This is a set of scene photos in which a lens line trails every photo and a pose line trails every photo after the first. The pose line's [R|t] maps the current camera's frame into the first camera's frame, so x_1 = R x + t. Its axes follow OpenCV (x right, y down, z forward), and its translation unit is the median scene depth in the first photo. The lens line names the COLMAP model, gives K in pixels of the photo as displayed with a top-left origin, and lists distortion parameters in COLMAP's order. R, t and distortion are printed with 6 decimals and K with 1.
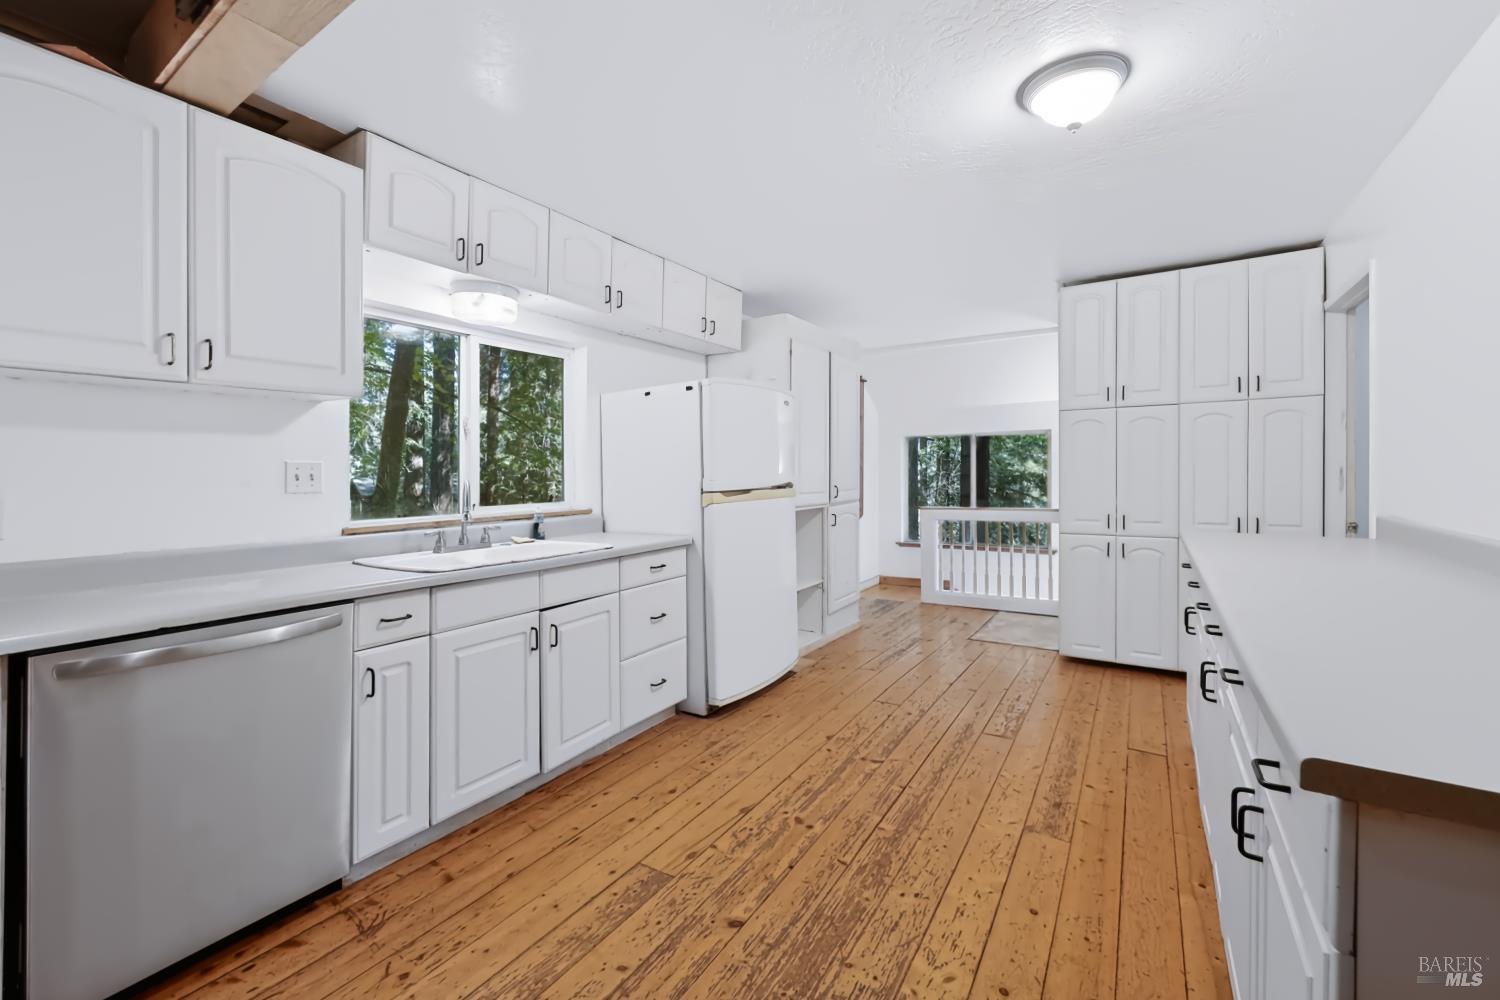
lens RADIAL K [[613.0, 0, 746.6], [0, 613.0, 476.3], [0, 0, 1]] dist [0.000403, 0.000058]
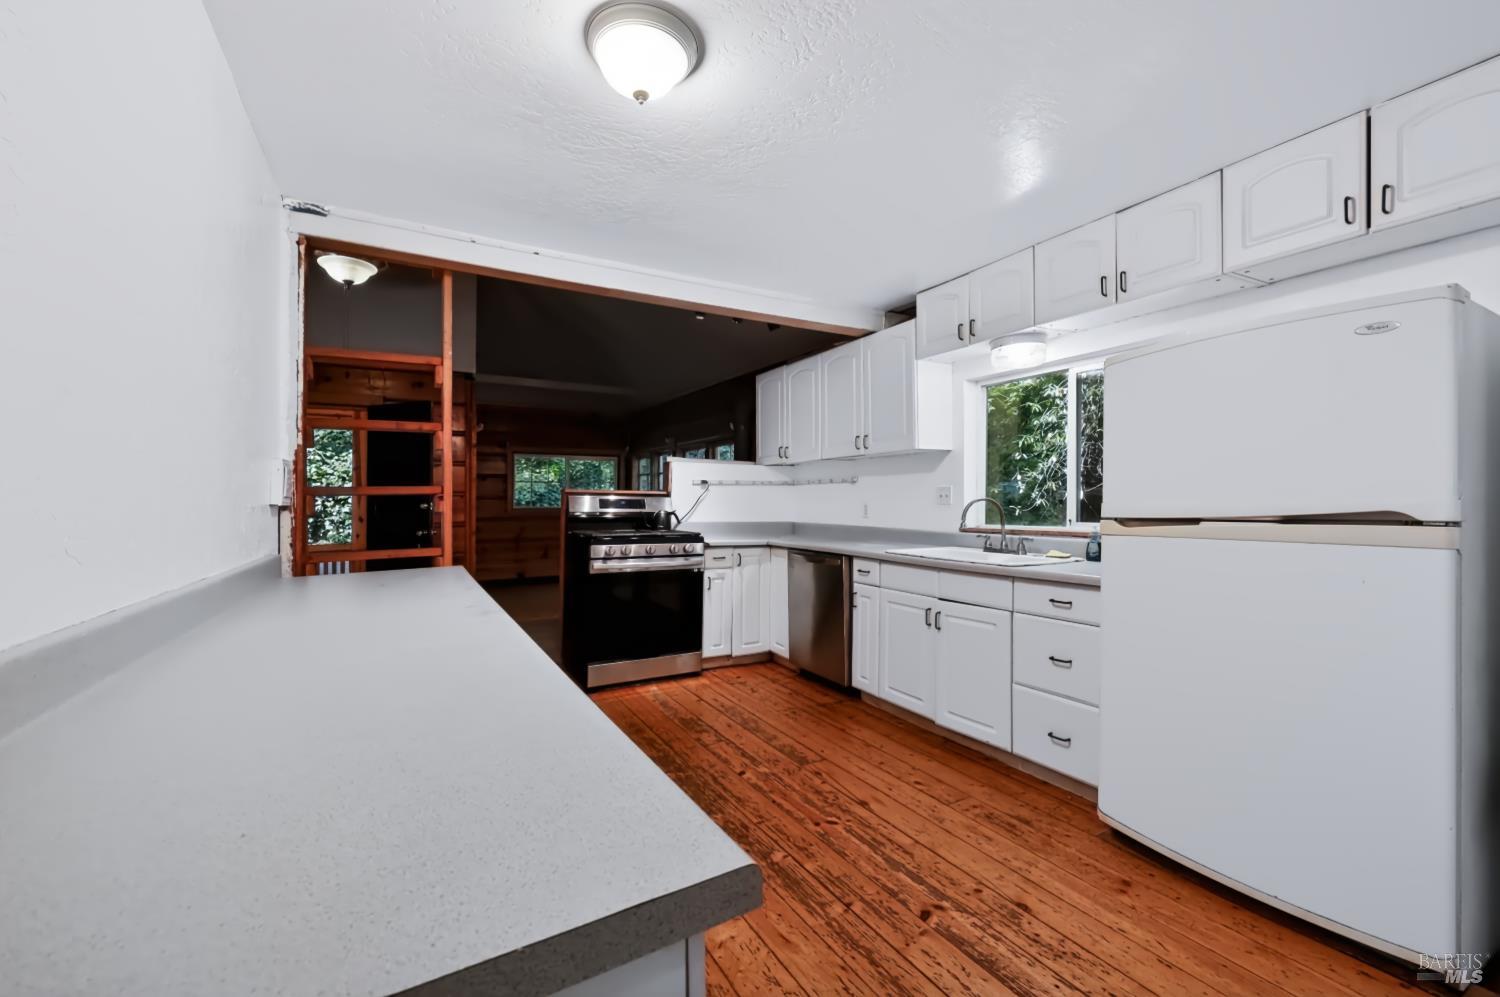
lens RADIAL K [[608.8, 0, 760.3], [0, 608.8, 504.5], [0, 0, 1]] dist [-0.000212, -0.000060]
pose [[-0.448273, 0.022254, -0.893619, 0.963846], [0.008337, 0.999751, 0.020715, -0.009476], [0.893858, 0.001836, -0.448347, 1.229403]]
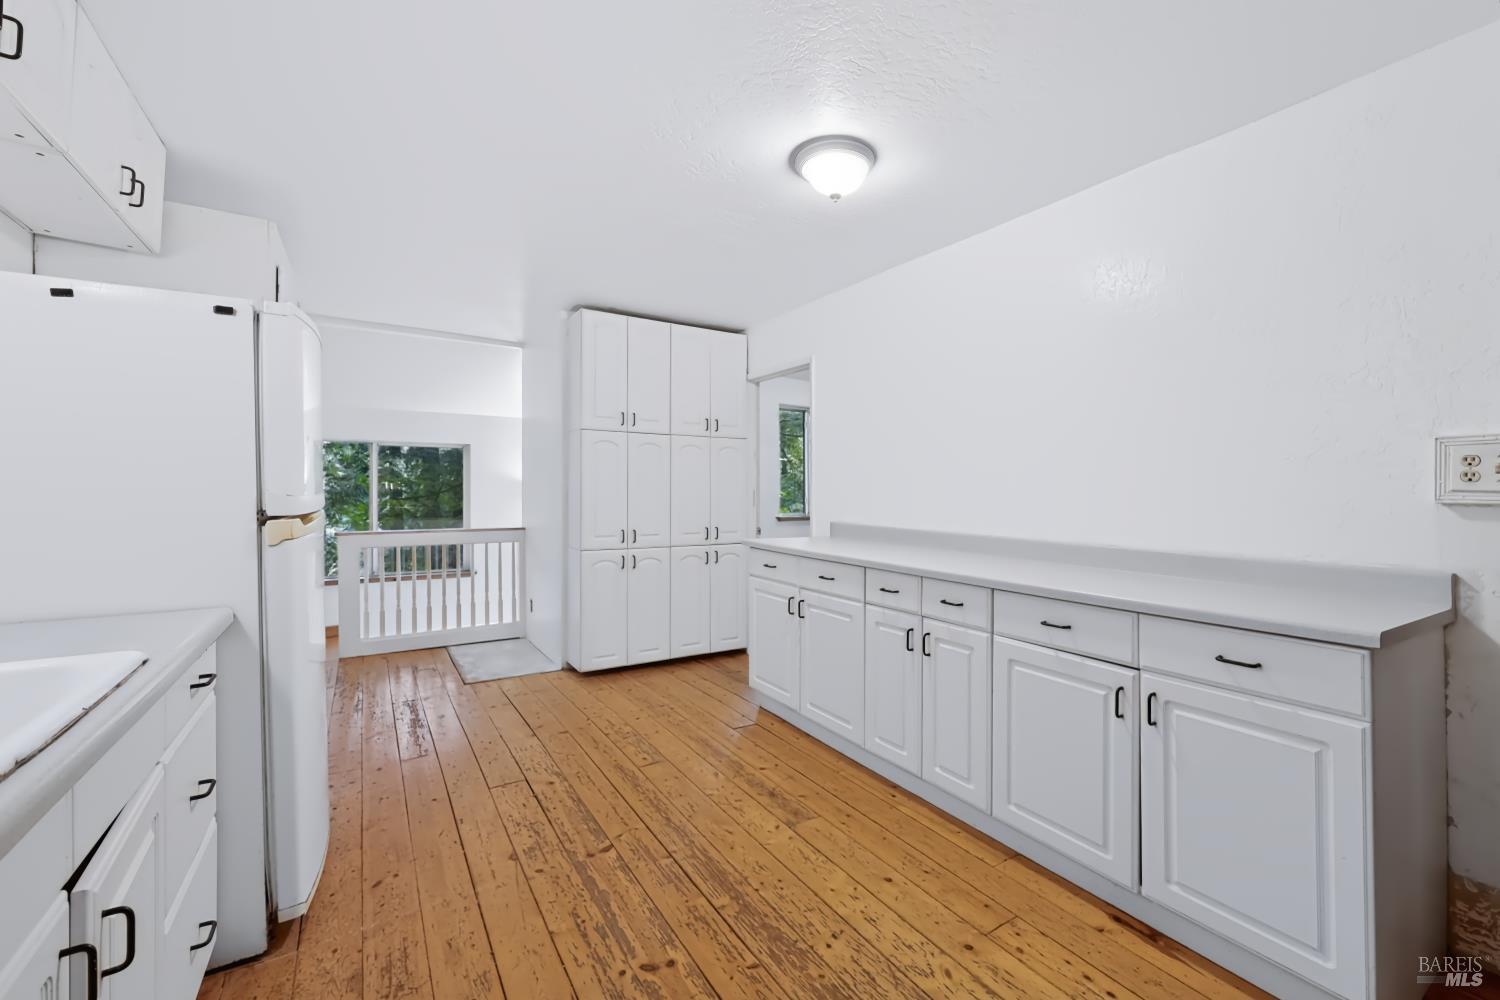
lens RADIAL K [[617.5, 0, 751.1], [0, 617.5, 485.3], [0, 0, 1]] dist [-0.000841, 0.000122]
pose [[0.422626, 0.022754, 0.906018, -0.483715], [-0.009098, 0.999741, -0.020864, 0.007205], [-0.906258, 0.000575, 0.422724, 0.527843]]
